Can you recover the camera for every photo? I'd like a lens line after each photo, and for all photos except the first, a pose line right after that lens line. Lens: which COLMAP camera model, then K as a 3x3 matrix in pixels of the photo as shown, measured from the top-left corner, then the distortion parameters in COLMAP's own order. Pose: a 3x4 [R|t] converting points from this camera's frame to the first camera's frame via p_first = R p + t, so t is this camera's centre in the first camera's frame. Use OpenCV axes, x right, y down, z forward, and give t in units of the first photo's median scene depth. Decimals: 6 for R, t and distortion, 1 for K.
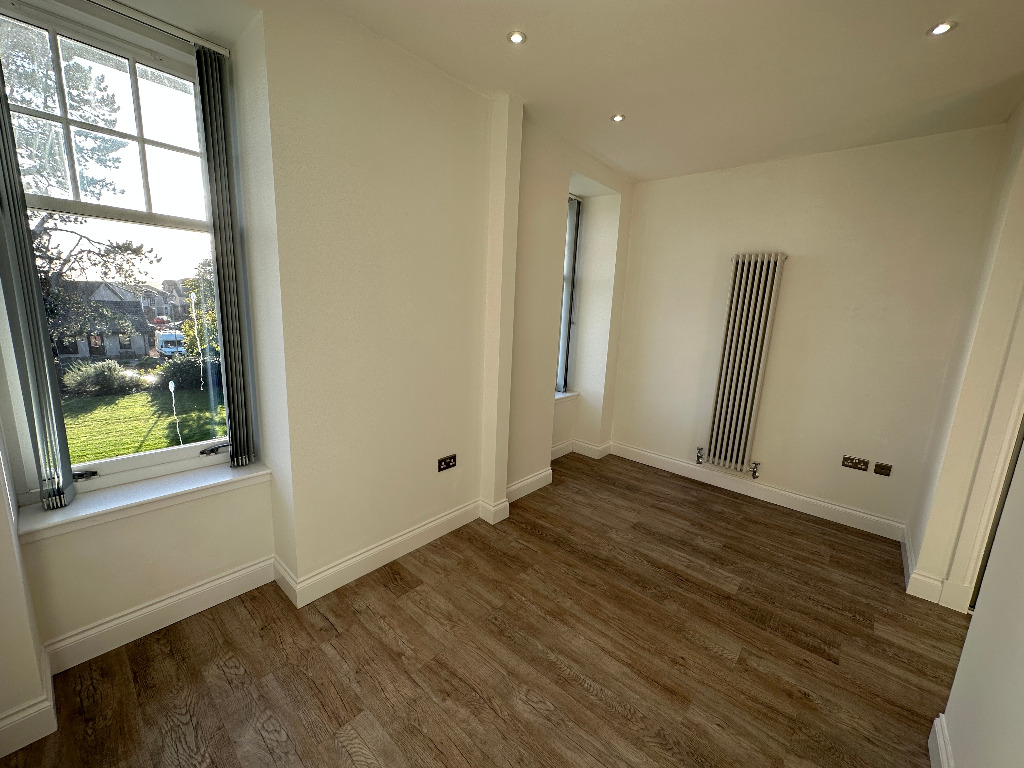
lens RADIAL K [[407.8, 0, 512.0], [0, 407.8, 384.0], [0, 0, 1]] dist [-0.001238, 0.000835]
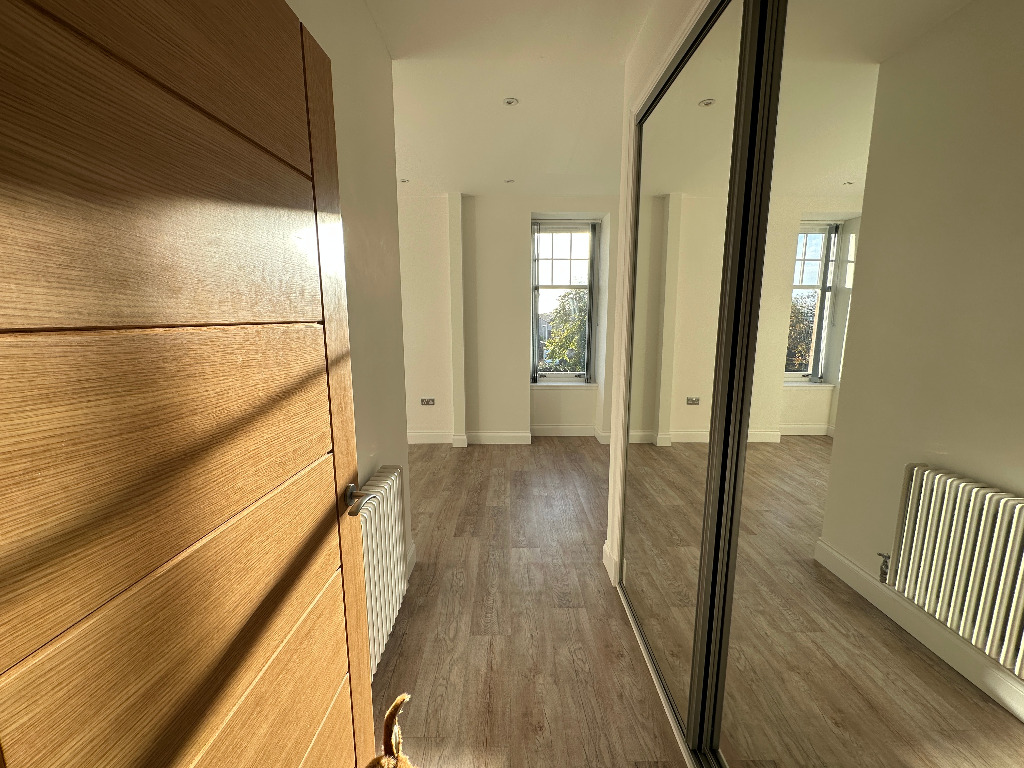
lens RADIAL K [[407.8, 0, 512.0], [0, 407.8, 384.0], [0, 0, 1]] dist [-0.001238, 0.000835]
pose [[0.663692, 0.073105, -0.744425, 1.555164], [-0.110569, 0.993868, -0.000977, 0.083673], [0.739788, 0.082959, 0.667706, 0.081523]]
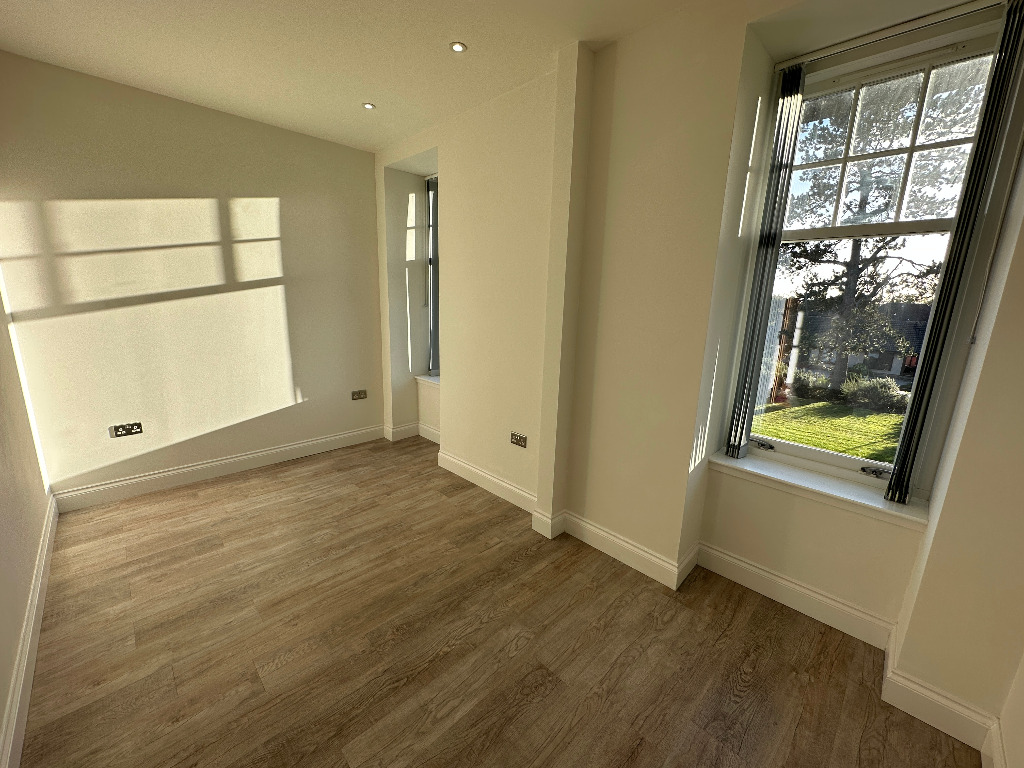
lens RADIAL K [[407.8, 0, 512.0], [0, 407.8, 384.0], [0, 0, 1]] dist [-0.001238, 0.000835]
pose [[-0.067491, 0.162424, -0.984410, 0.980905], [-0.218712, 0.960253, 0.173433, -0.147617], [0.973453, 0.227007, -0.029284, 1.085845]]
